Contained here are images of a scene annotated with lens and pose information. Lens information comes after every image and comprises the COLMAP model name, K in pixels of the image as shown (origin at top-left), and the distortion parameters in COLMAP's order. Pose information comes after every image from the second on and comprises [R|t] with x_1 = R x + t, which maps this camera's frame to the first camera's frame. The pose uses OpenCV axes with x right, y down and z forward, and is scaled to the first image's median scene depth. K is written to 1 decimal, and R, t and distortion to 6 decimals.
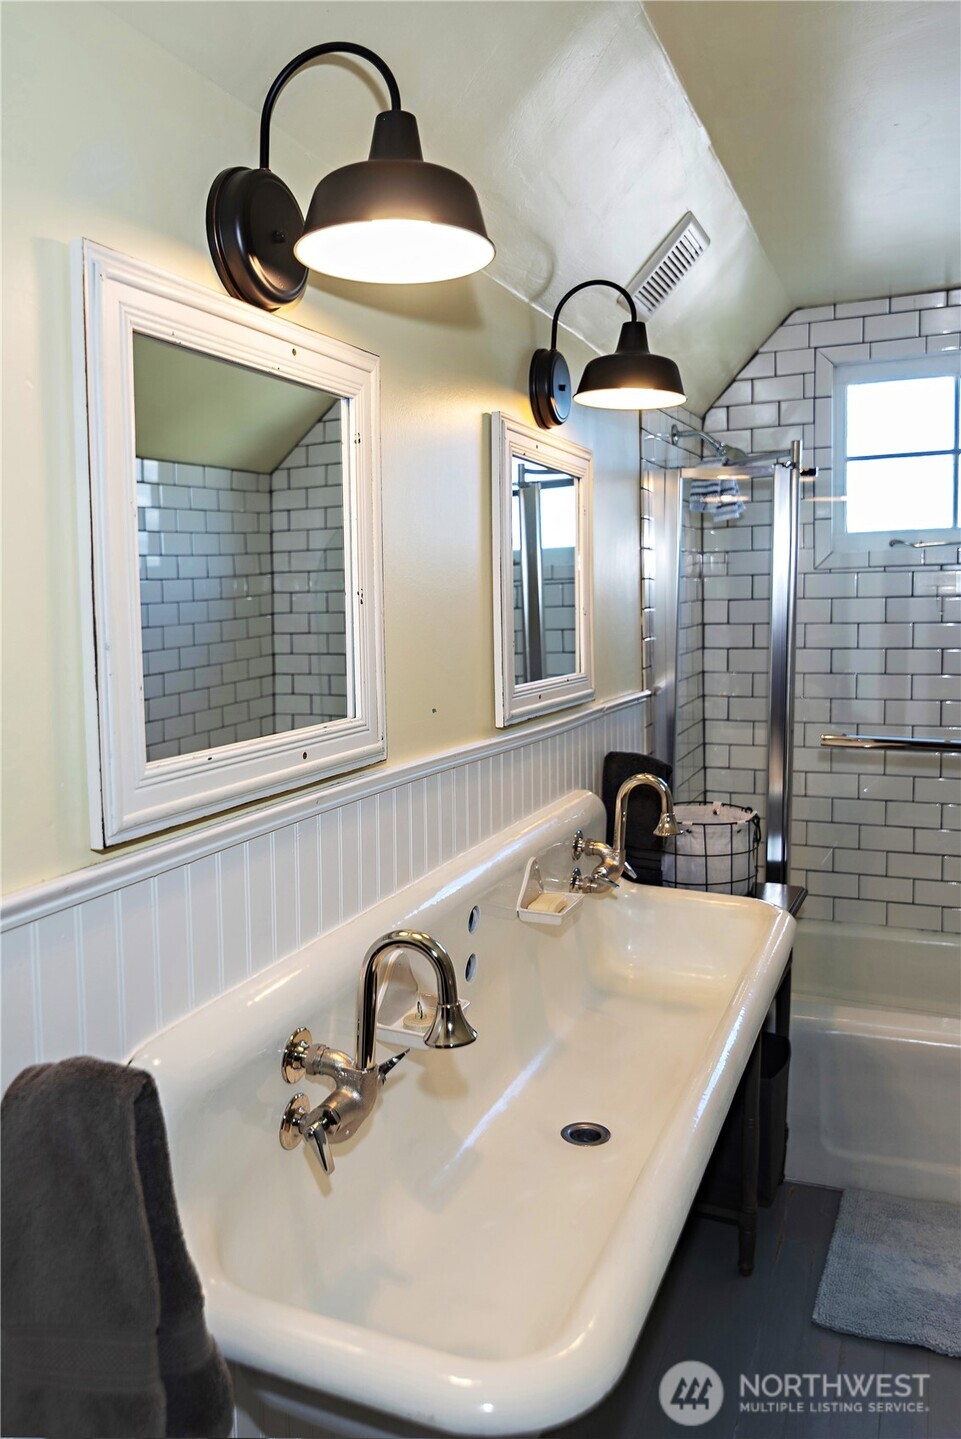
lens RADIAL K [[1100.0, 0, 482.7], [0, 1100.0, 716.6], [0, 0, 1]] dist [-0.002728, -0.002285]
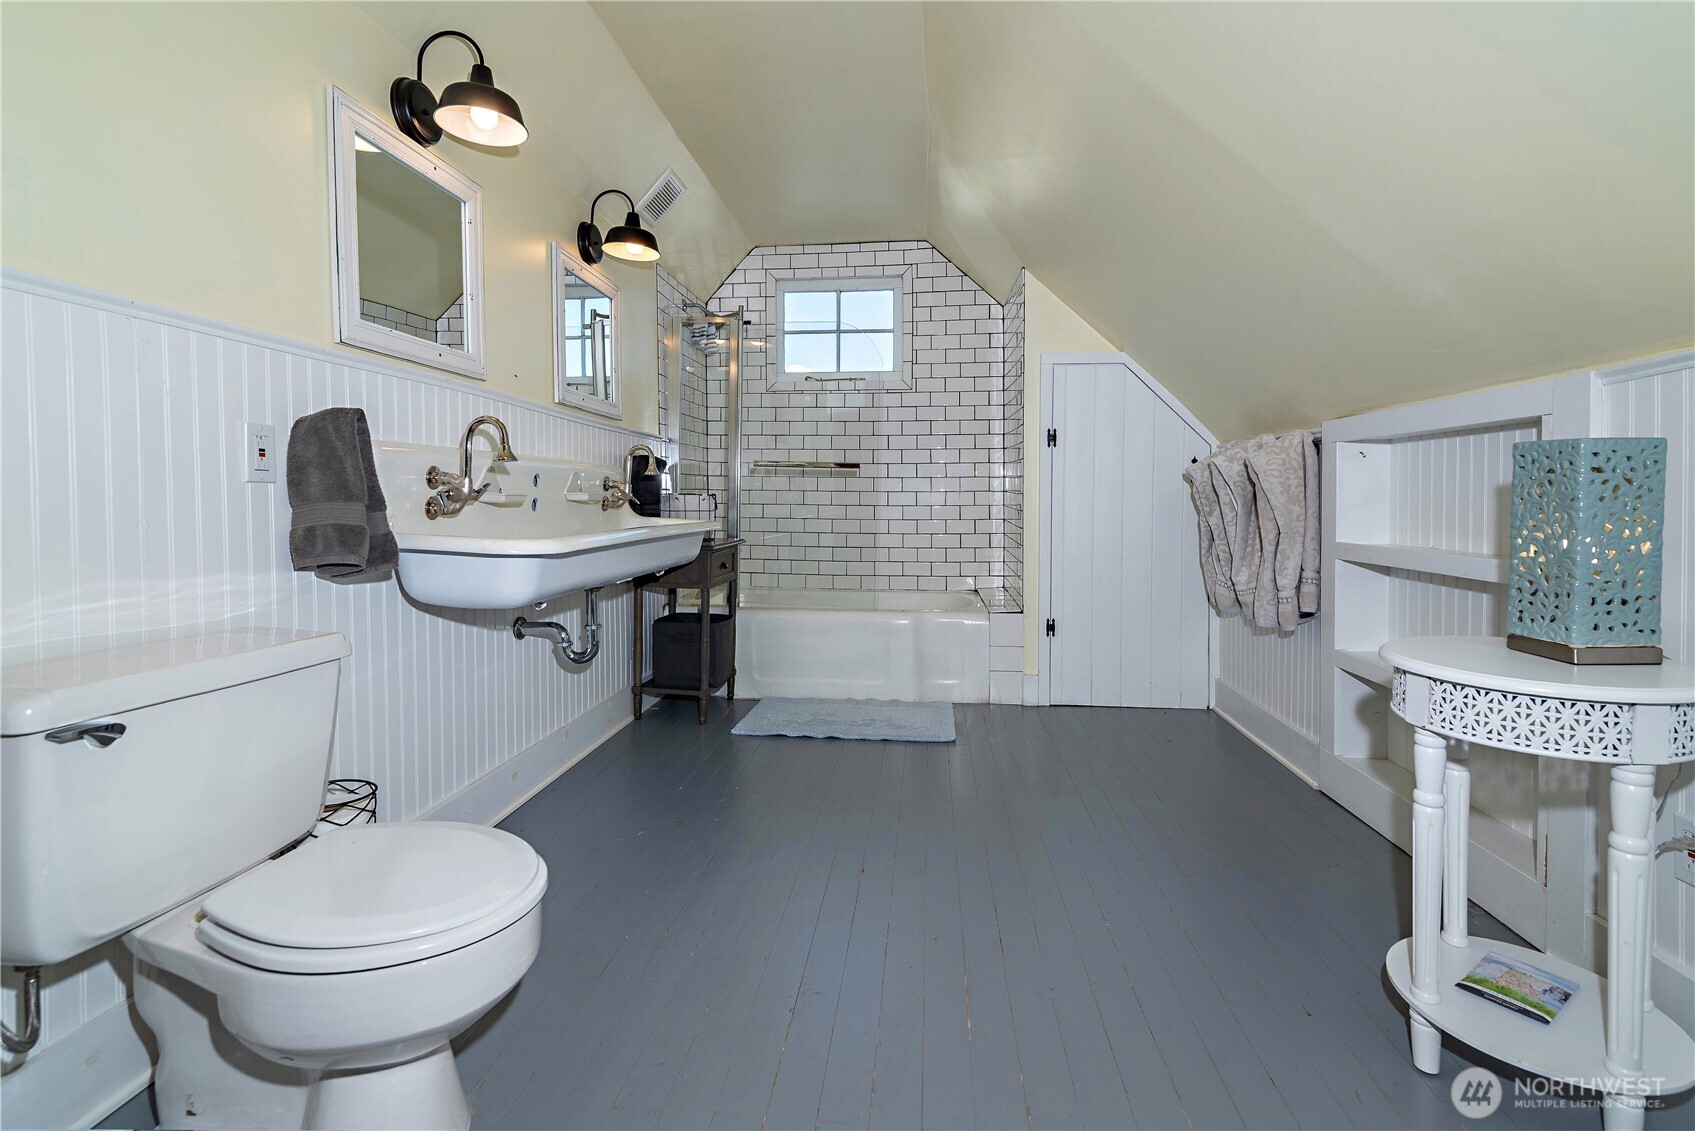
lens RADIAL K [[760.9, 0, 838.2], [0, 760.9, 555.5], [0, 0, 1]] dist [0.002978, 0.000676]
pose [[0.958883, 0.002336, 0.283793, 0.153743], [0.003830, 0.999769, -0.021170, 0.429233], [-0.283777, 0.021386, 0.958652, -0.606678]]
